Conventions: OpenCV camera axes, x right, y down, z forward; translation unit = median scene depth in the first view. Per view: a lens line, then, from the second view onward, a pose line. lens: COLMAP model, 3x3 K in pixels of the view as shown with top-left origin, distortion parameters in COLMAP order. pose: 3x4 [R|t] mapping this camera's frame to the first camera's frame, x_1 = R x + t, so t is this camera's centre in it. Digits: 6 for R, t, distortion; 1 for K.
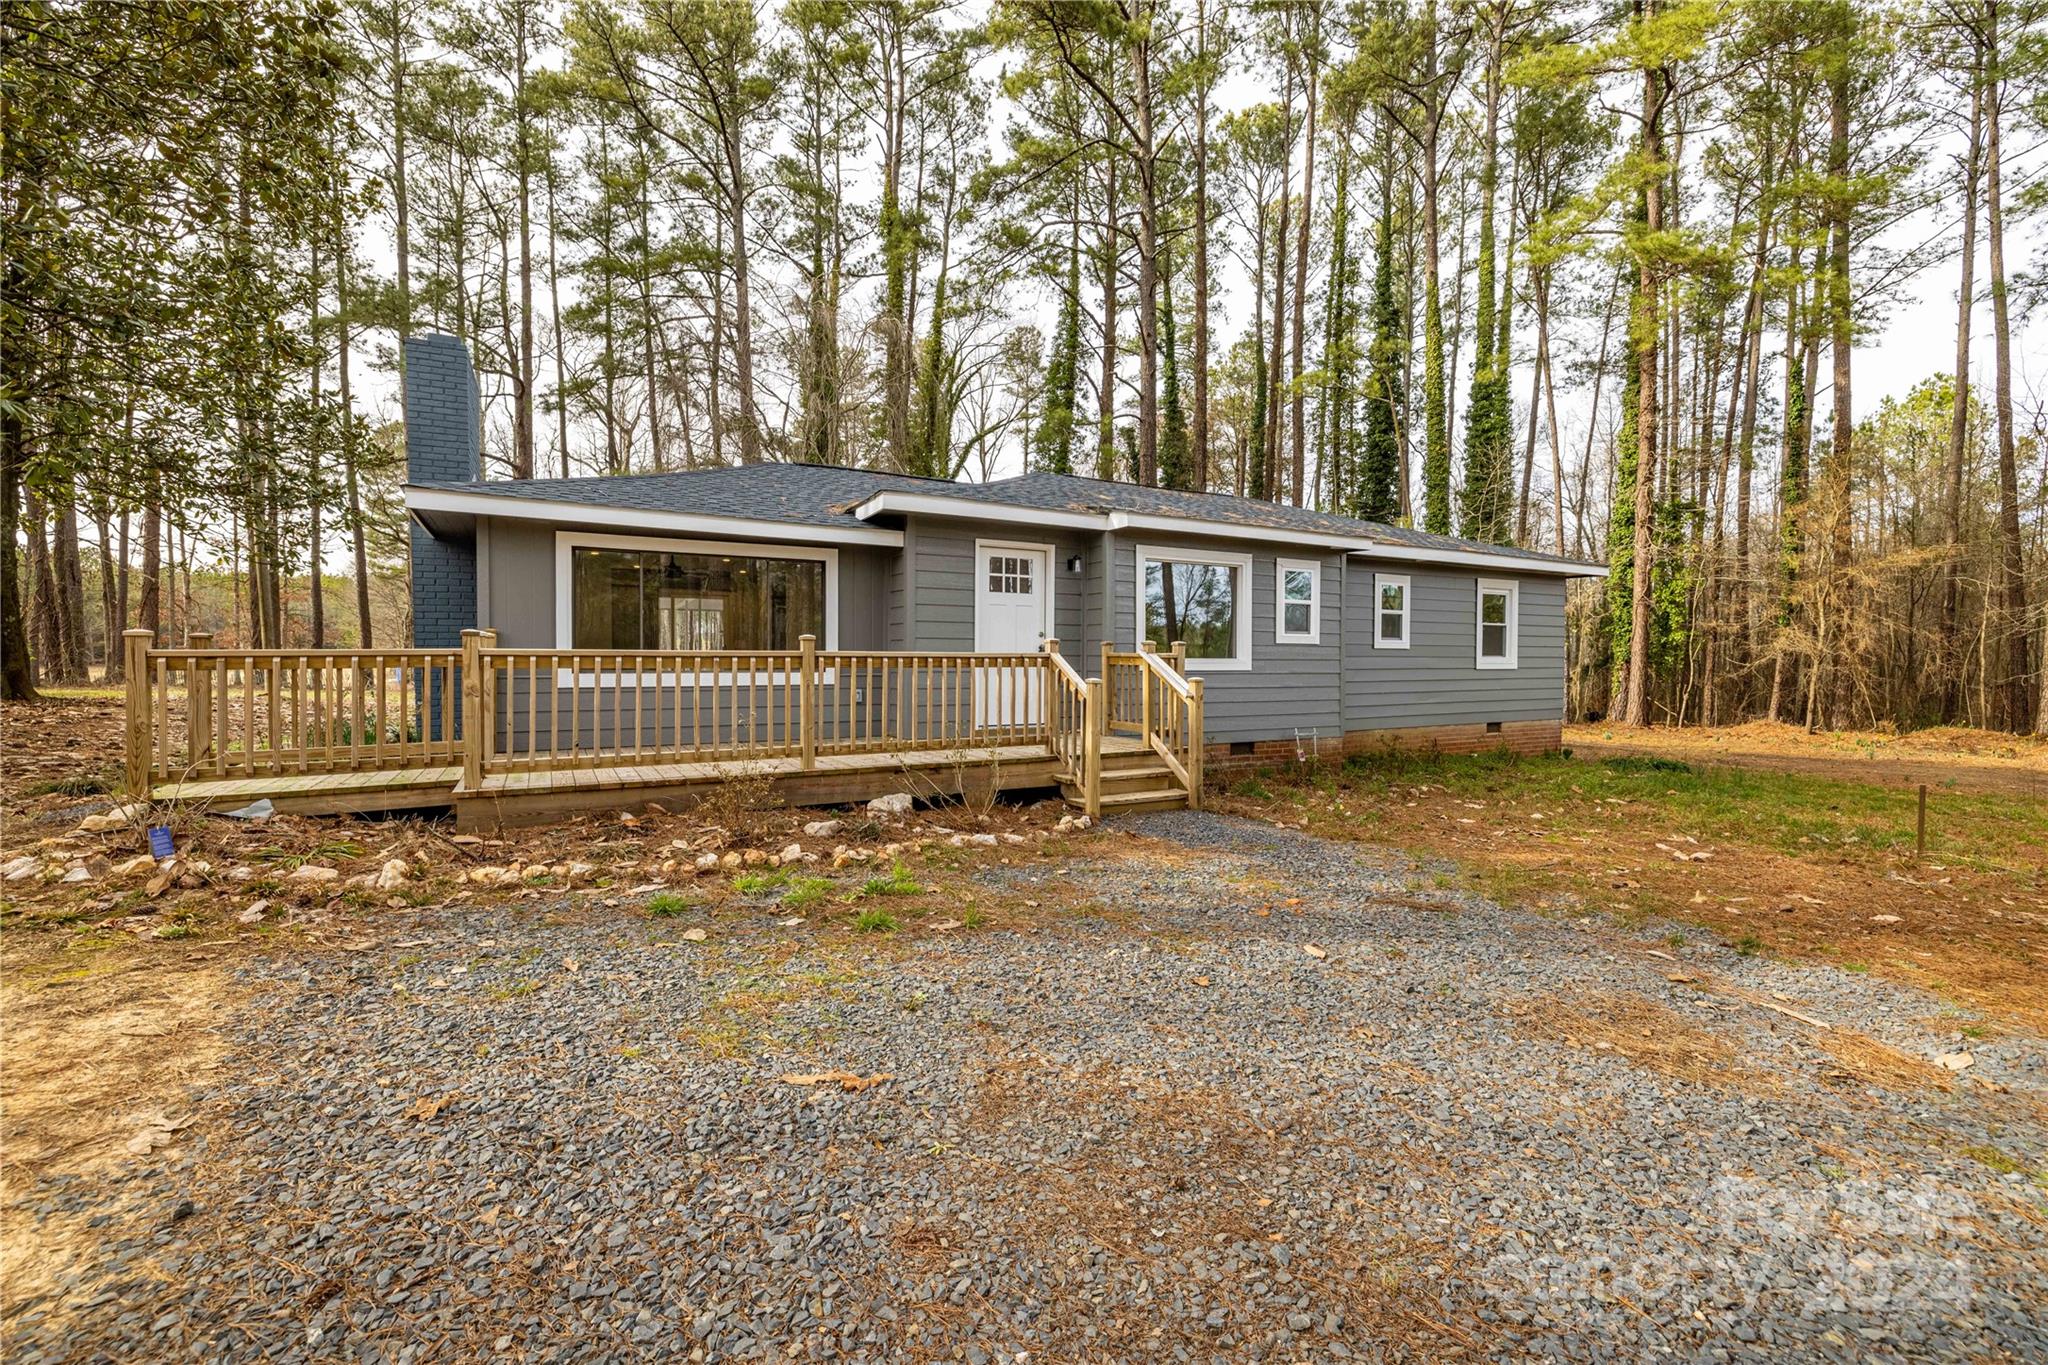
lens RADIAL K [[849.9, 0, 1005.9], [0, 849.9, 666.0], [0, 0, 1]] dist [-0.000392, 0.000016]
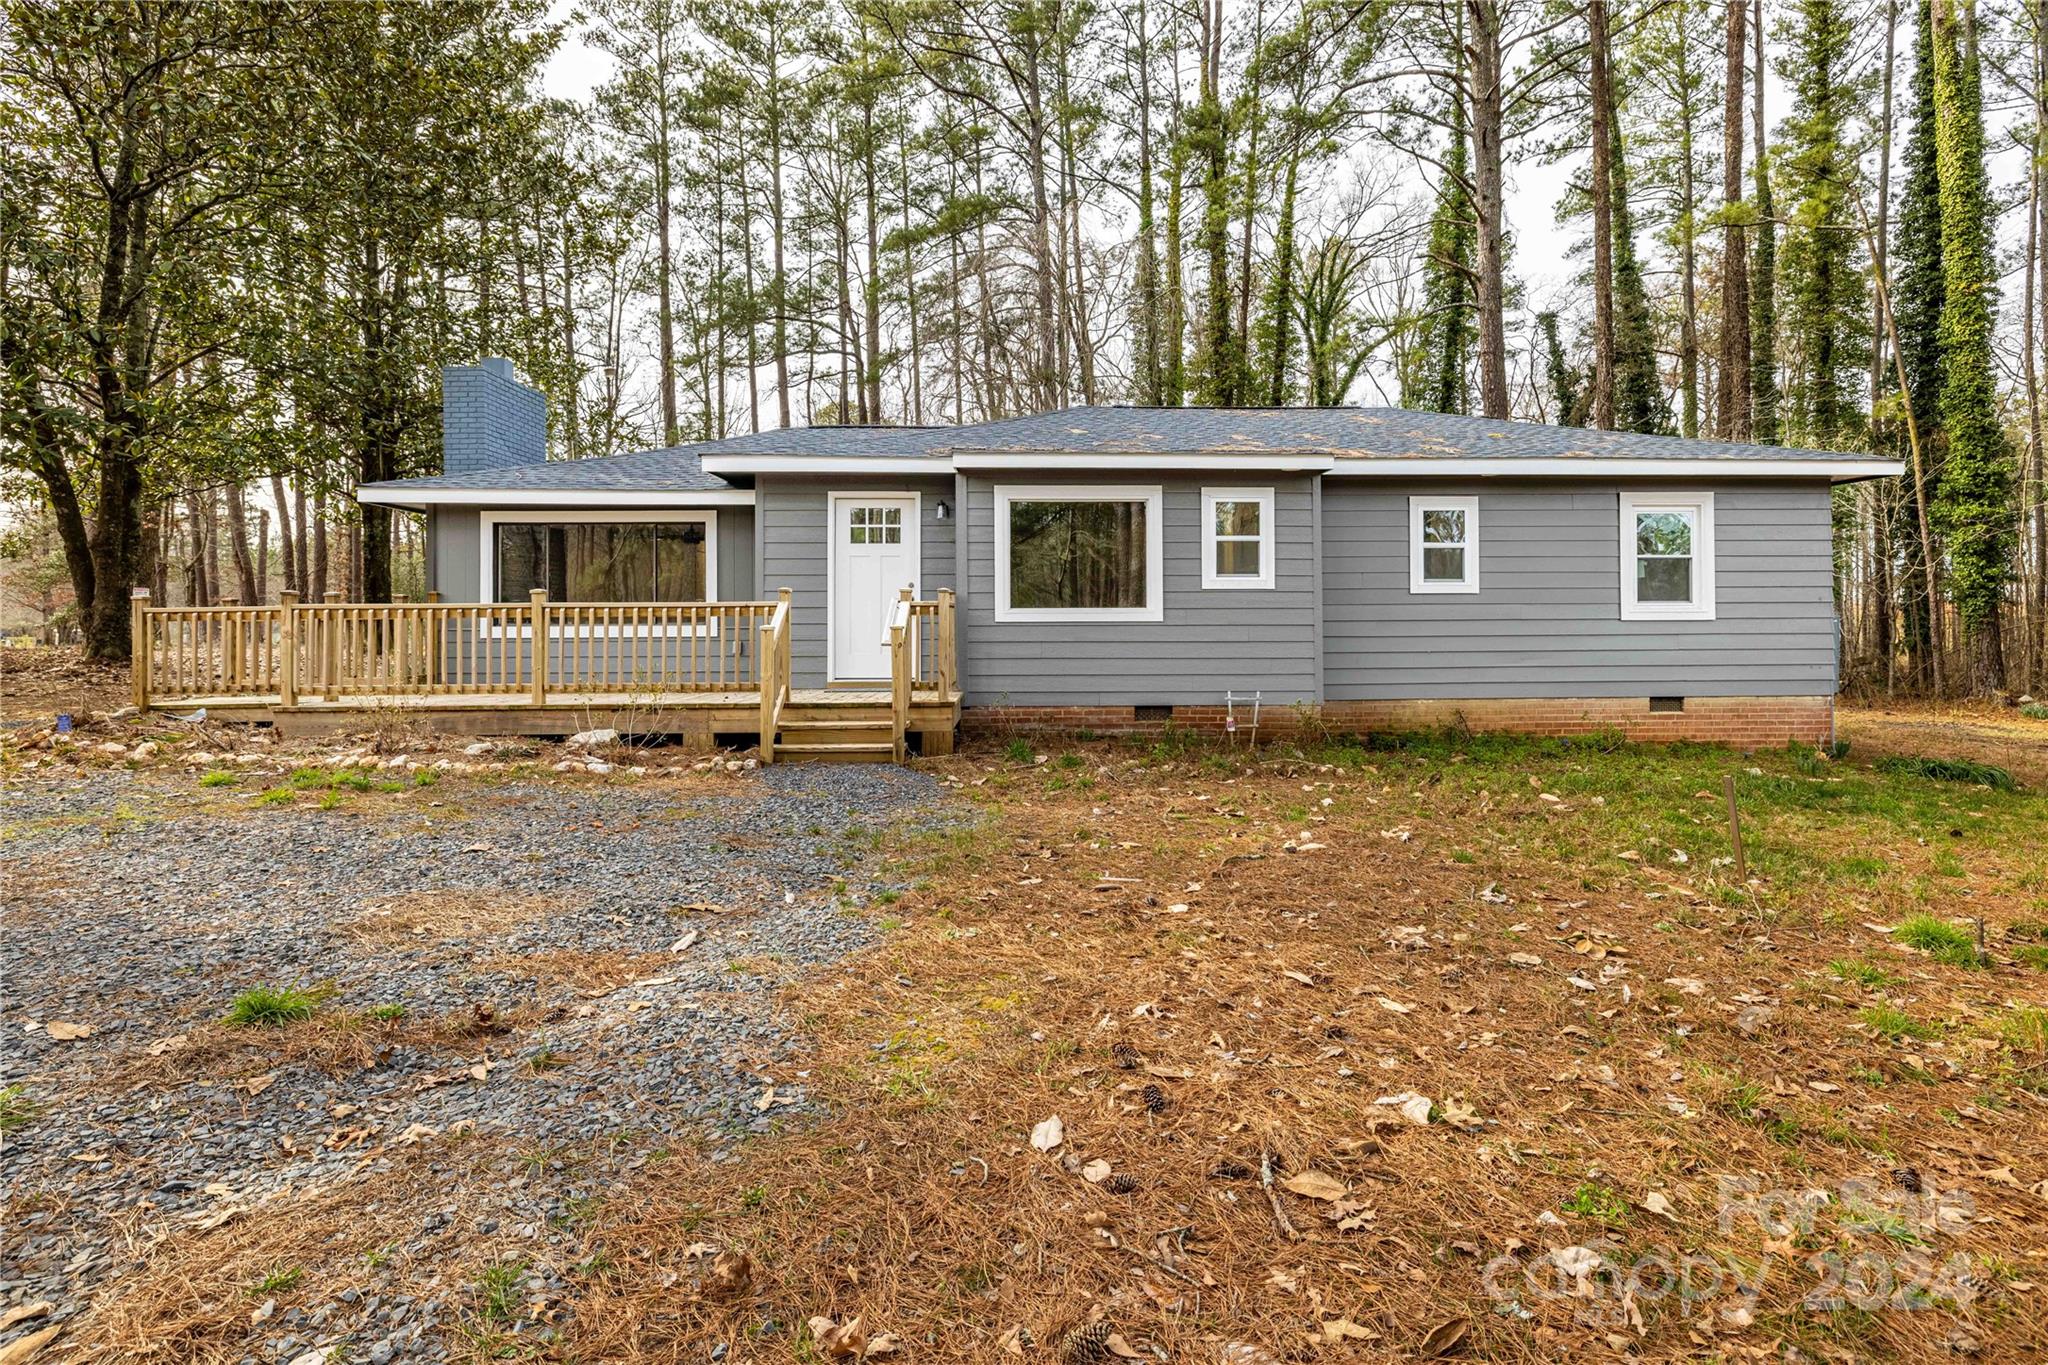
lens RADIAL K [[1013.6, 0, 1072.5], [0, 1013.6, 611.7], [0, 0, 1]] dist [-0.003035, -0.000195]
pose [[0.897126, -0.014134, -0.441549, 0.662745], [0.003989, 0.999706, -0.023896, 0.019392], [0.441757, 0.019677, 0.896919, 0.047035]]
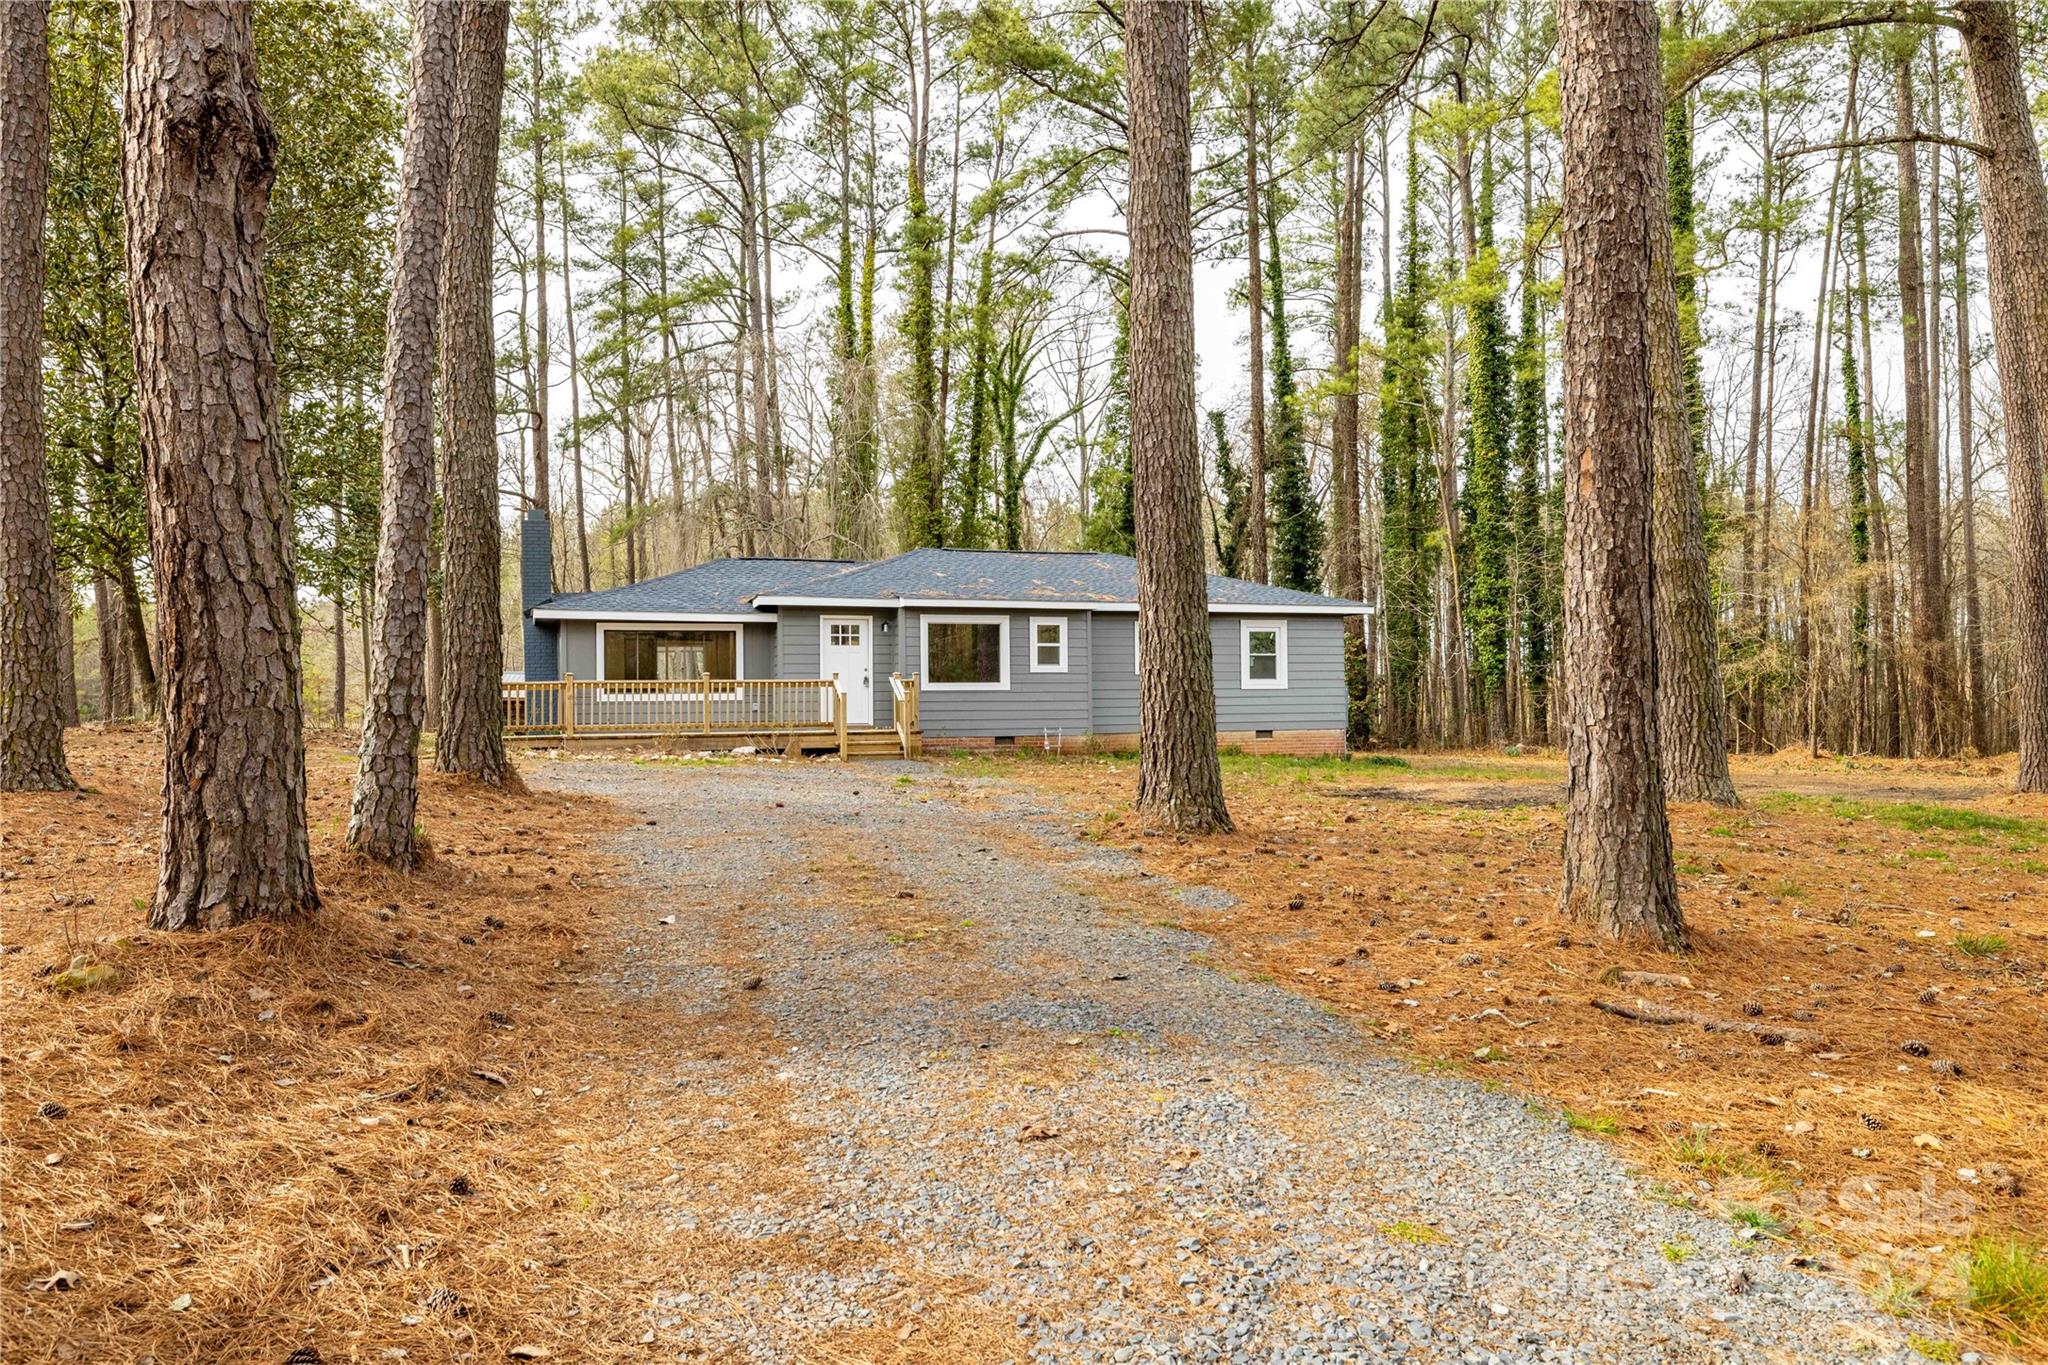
lens RADIAL K [[1417.3, 0, 1027.7], [0, 1417.3, 654.3], [0, 0, 1]] dist [0.002776, -0.000006]
pose [[0.986908, -0.019616, -0.160088, 0.744392], [0.012567, 0.998911, -0.044924, 0.057389], [0.160795, 0.042324, 0.986080, -1.572089]]
